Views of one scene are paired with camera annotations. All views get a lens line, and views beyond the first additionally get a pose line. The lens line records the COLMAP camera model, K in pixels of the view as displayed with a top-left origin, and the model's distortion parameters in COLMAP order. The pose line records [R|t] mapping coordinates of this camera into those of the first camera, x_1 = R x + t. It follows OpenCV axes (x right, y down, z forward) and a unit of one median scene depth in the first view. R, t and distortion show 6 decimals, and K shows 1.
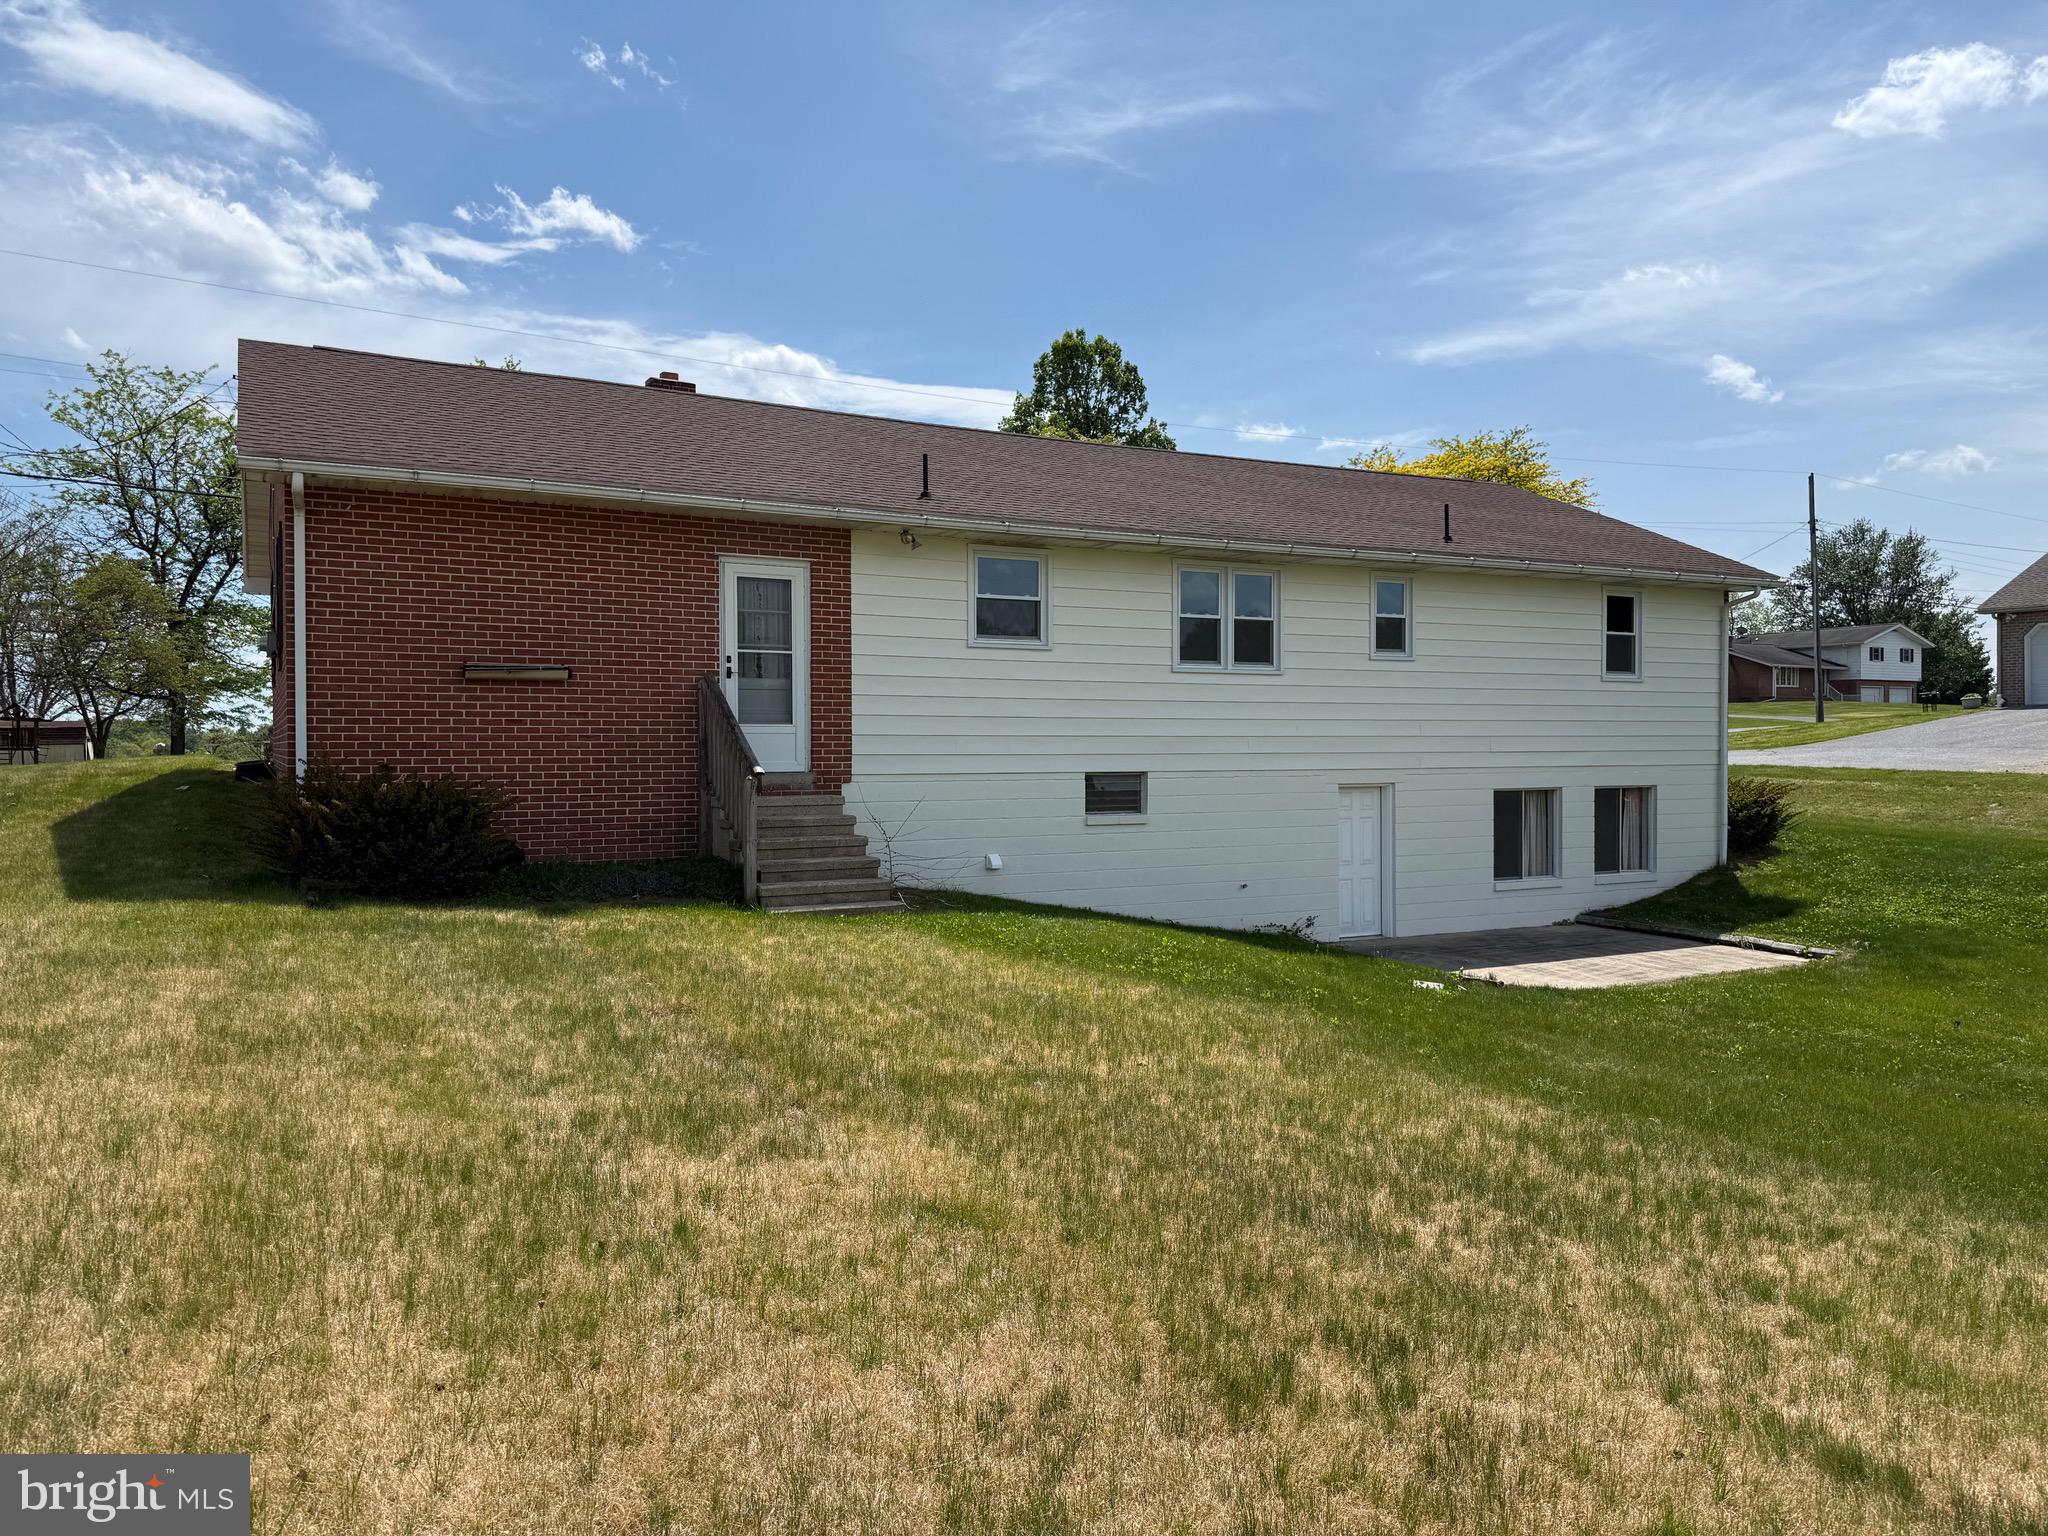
lens RADIAL K [[1457.8, 0, 1025.8], [0, 1457.8, 721.9], [0, 0, 1]] dist [0.060688, -0.037721]
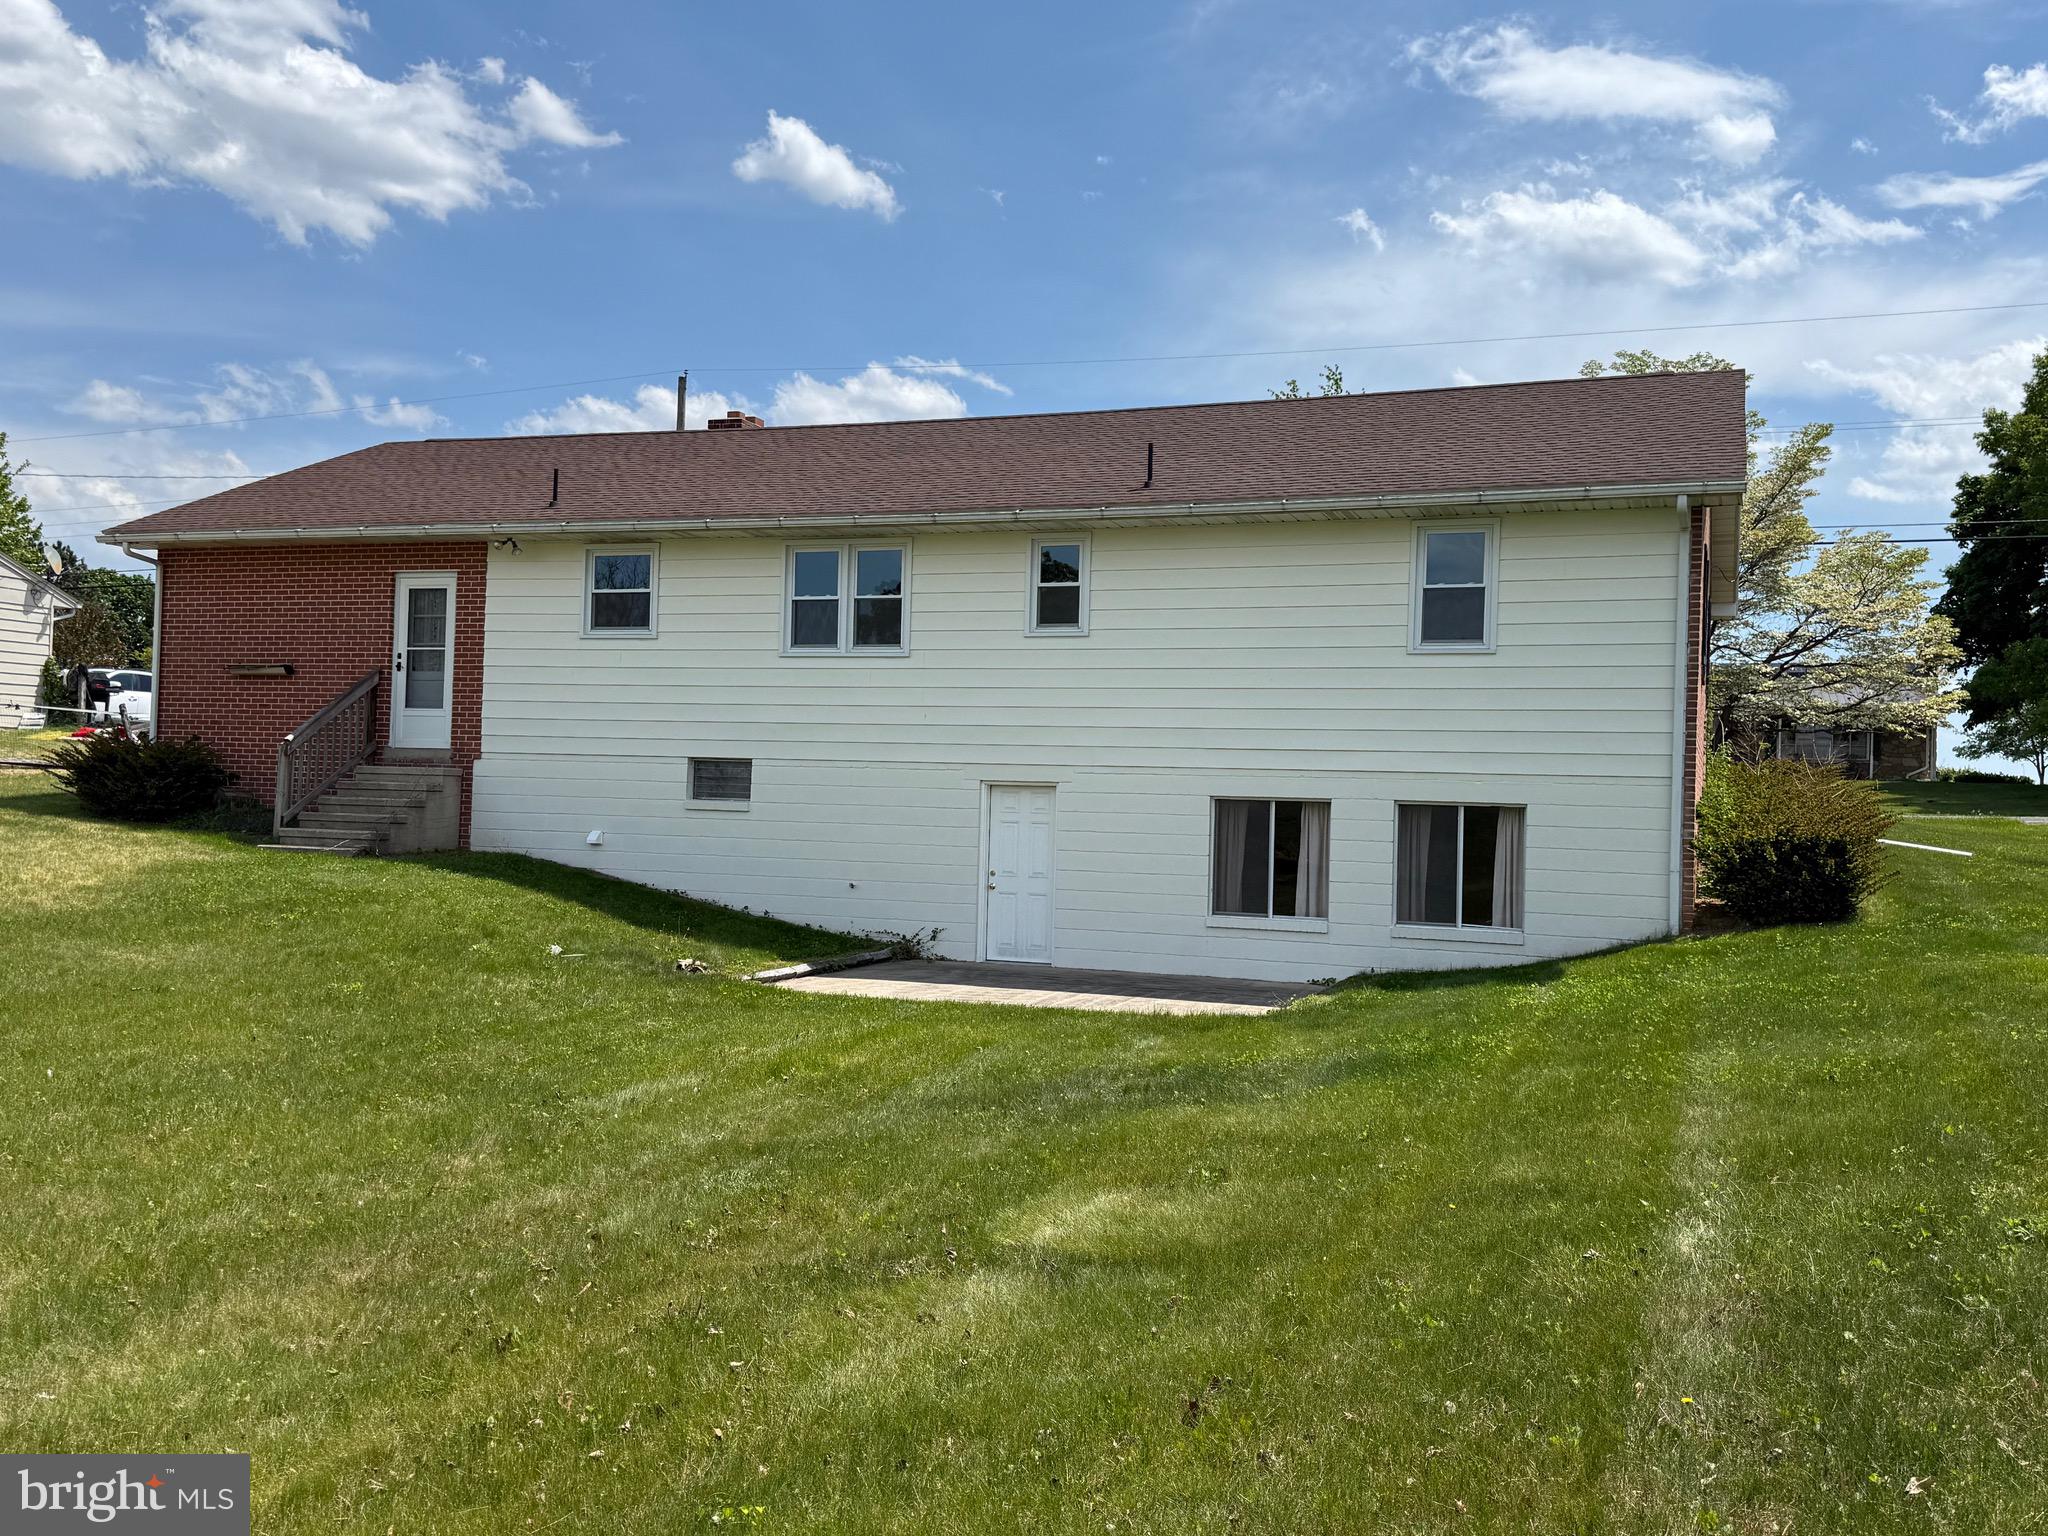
lens RADIAL K [[1834.0, 0, 1023.9], [0, 1834.0, 774.9], [0, 0, 1]] dist [0.003003, 0.000552]
pose [[0.655775, 0.008206, -0.754912, 1.139469], [-0.020719, 0.999760, -0.007130, 0.050151], [0.754672, 0.020317, 0.655788, 0.332942]]
